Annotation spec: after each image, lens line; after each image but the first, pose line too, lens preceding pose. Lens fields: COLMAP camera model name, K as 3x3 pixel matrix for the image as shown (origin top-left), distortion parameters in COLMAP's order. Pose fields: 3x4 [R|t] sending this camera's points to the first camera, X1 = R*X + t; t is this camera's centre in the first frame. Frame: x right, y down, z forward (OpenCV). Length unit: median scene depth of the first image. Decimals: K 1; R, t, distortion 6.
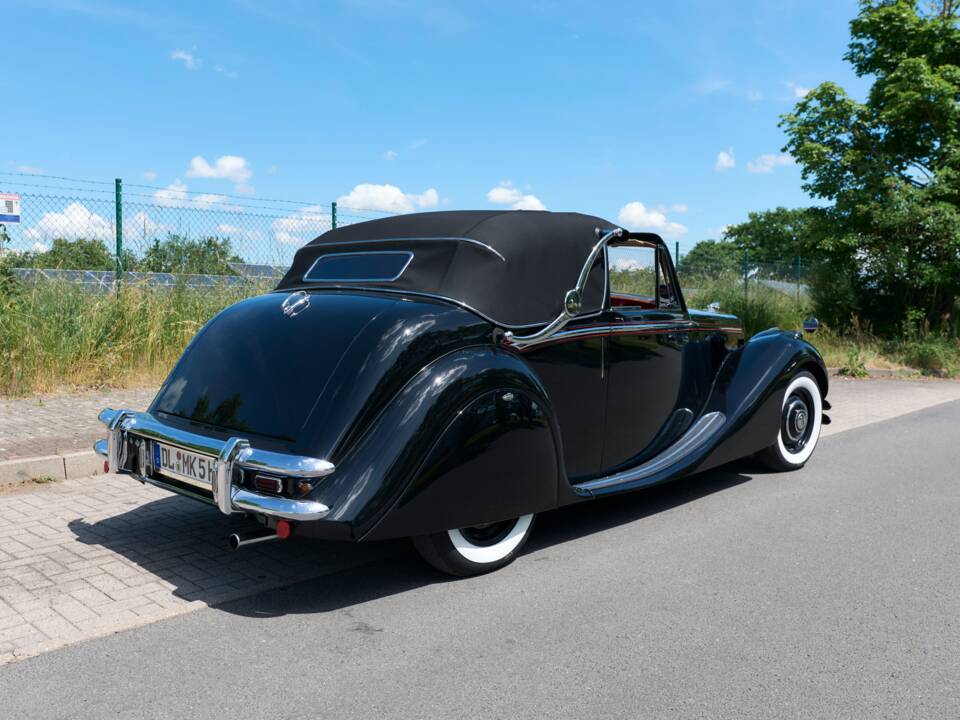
lens RADIAL K [[755.2, 0, 479.8], [0, 755.2, 358.2], [0, 0, 1]] dist [-0.009290, 0.006336]
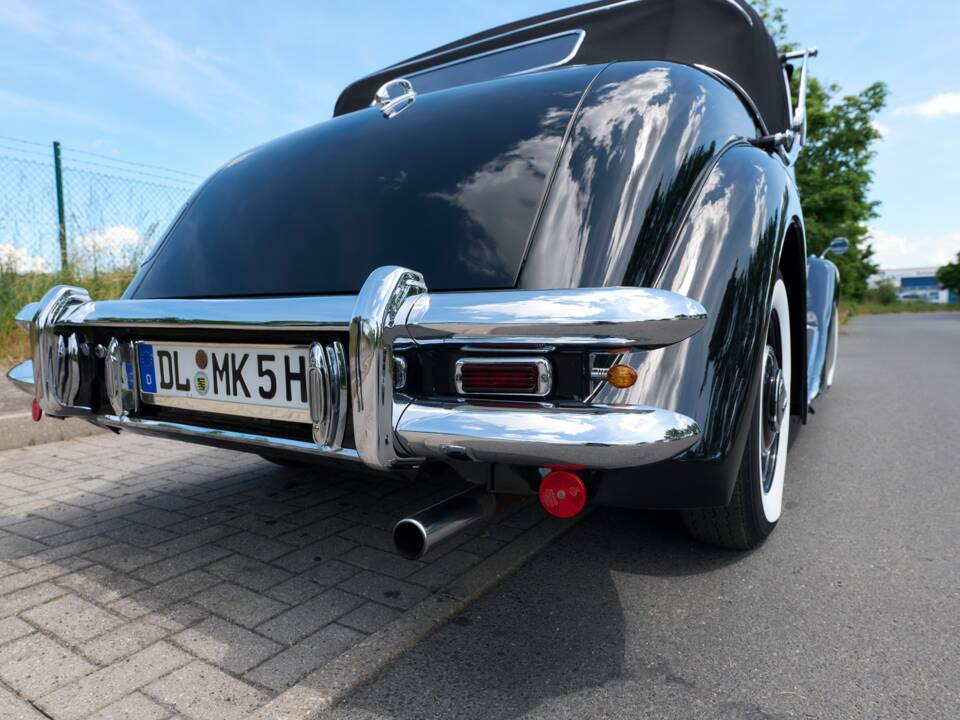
lens RADIAL K [[577.2, 0, 499.6], [0, 577.2, 356.1], [0, 0, 1]] dist [-0.003134, -0.001248]
pose [[0.980388, -0.043545, 0.192207, -0.278667], [0.041512, 0.999031, 0.014594, 0.126327], [-0.192656, -0.006329, 0.981246, 0.596280]]
